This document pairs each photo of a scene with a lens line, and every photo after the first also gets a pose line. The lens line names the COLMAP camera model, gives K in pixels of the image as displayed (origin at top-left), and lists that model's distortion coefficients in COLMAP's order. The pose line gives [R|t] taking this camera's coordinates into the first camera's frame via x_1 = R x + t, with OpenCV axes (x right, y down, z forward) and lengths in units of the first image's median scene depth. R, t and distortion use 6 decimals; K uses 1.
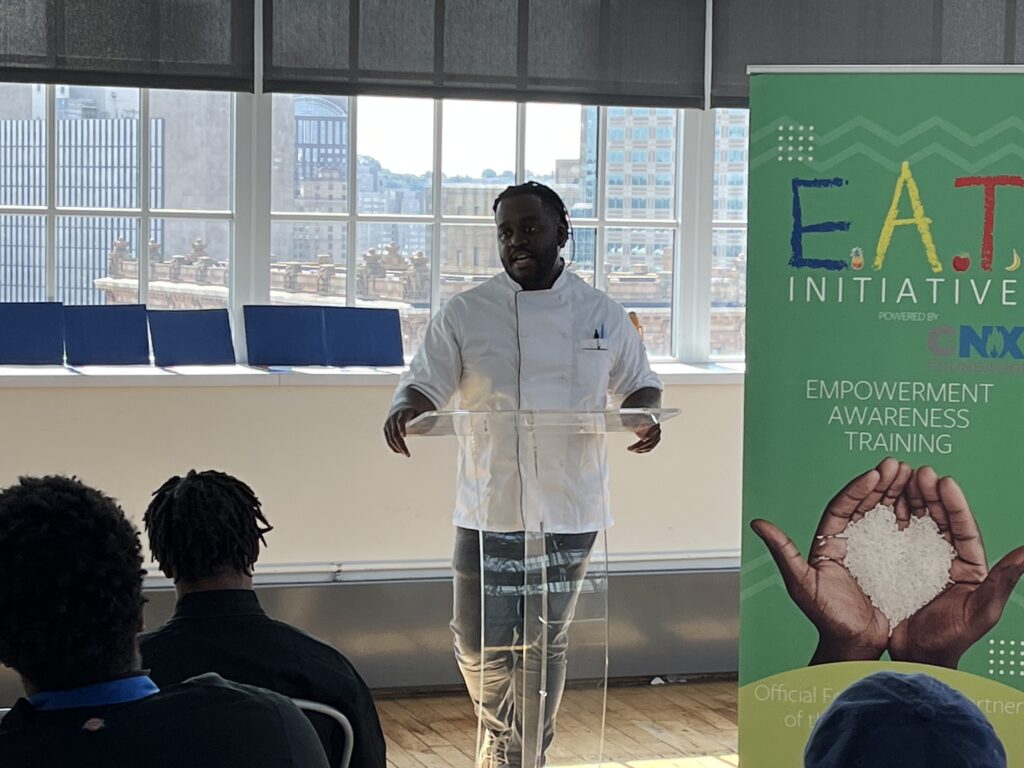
lens RADIAL K [[2408.5, 0, 512.3], [0, 2408.5, 388.5], [0, 0, 1]] dist [0.253643, 0.000000]
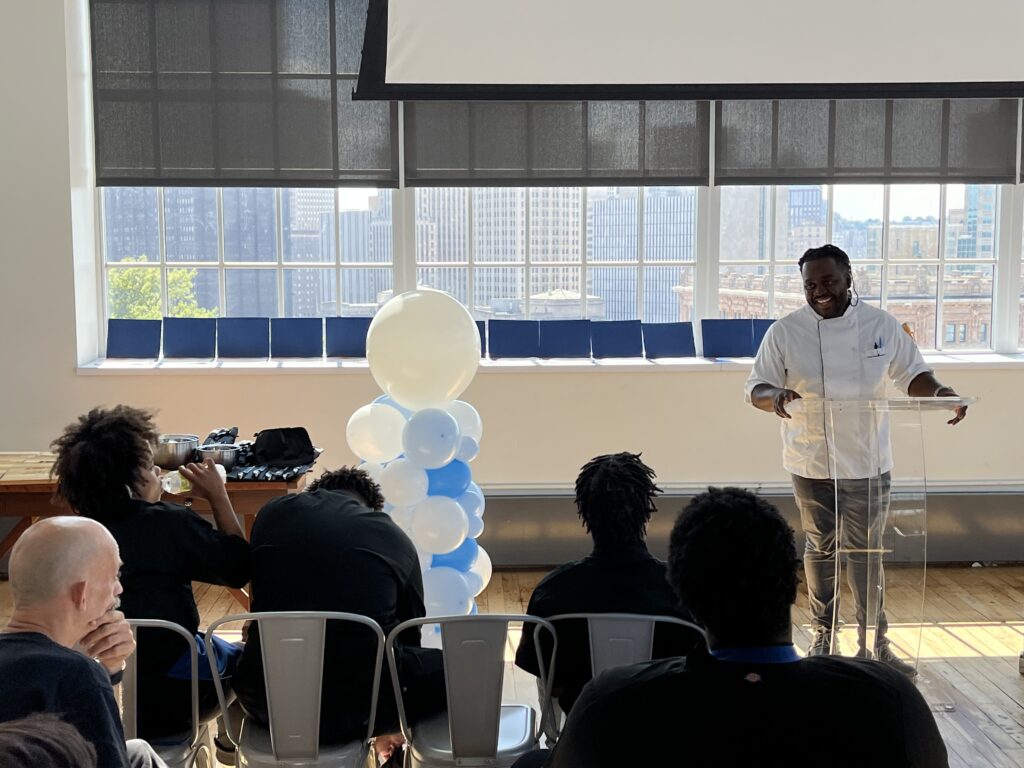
lens RADIAL K [[1350.5, 0, 533.1], [0, 1350.5, 396.8], [0, 0, 1]] dist [0.119086, 0.000000]
pose [[0.960765, 0.010305, -0.277173, 0.032170], [0.000494, 0.999244, 0.038861, -0.019102], [0.277364, -0.037474, 0.960034, 0.110562]]
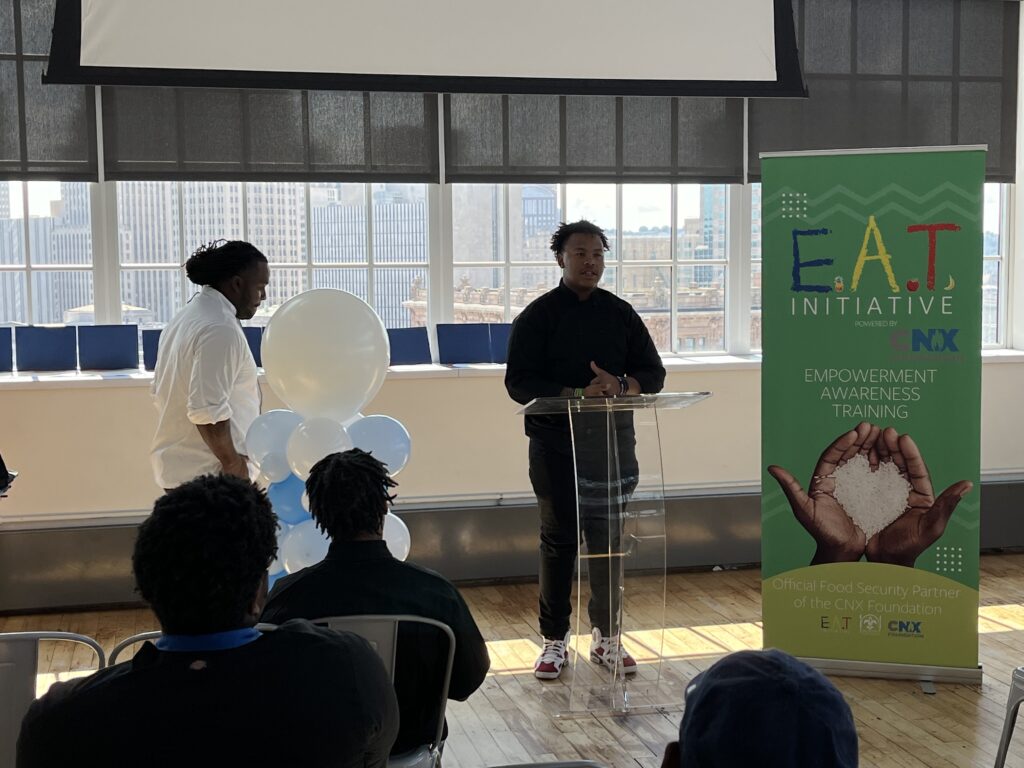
lens RADIAL K [[1482.3, 0, 514.3], [0, 1482.3, 402.9], [0, 0, 1]] dist [0.156429, 0.000000]
pose [[0.994459, -0.017449, -0.103667, 0.035104], [0.020226, 0.999463, 0.025796, -0.008460], [0.103162, -0.027750, 0.994277, 0.079961]]
